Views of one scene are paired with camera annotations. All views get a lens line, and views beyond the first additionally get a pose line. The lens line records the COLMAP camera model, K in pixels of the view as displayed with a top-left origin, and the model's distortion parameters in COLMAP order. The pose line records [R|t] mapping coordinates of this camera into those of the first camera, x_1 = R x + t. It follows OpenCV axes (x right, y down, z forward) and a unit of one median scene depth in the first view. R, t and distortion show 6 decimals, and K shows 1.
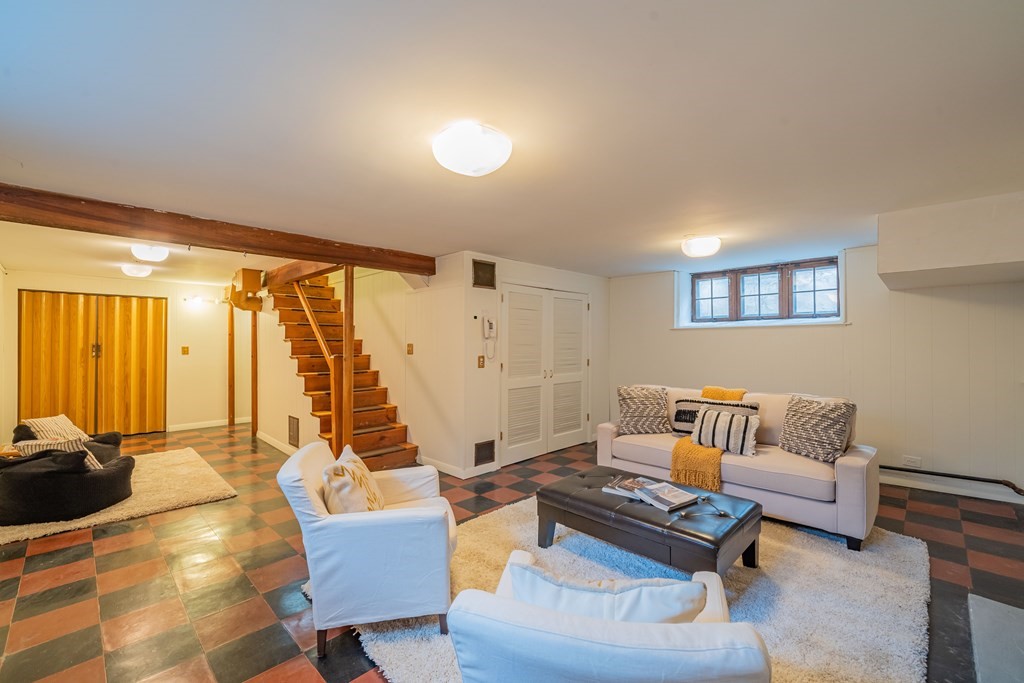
lens RADIAL K [[424.6, 0, 511.1], [0, 424.6, 338.8], [0, 0, 1]] dist [-0.009166, 0.000034]
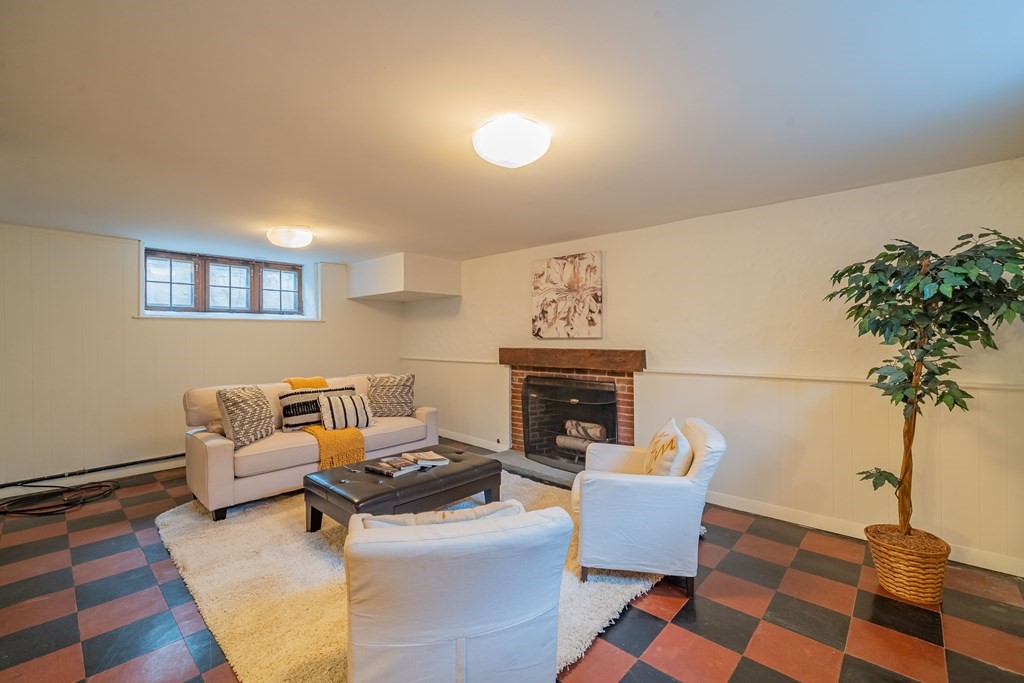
lens RADIAL K [[424.6, 0, 511.4], [0, 424.6, 340.6], [0, 0, 1]] dist [-0.009166, 0.000034]
pose [[-0.025656, -0.005575, 0.999655, -0.461574], [-0.008062, 0.999953, 0.005370, 0.011096], [-0.999638, -0.007921, -0.025699, 0.418205]]
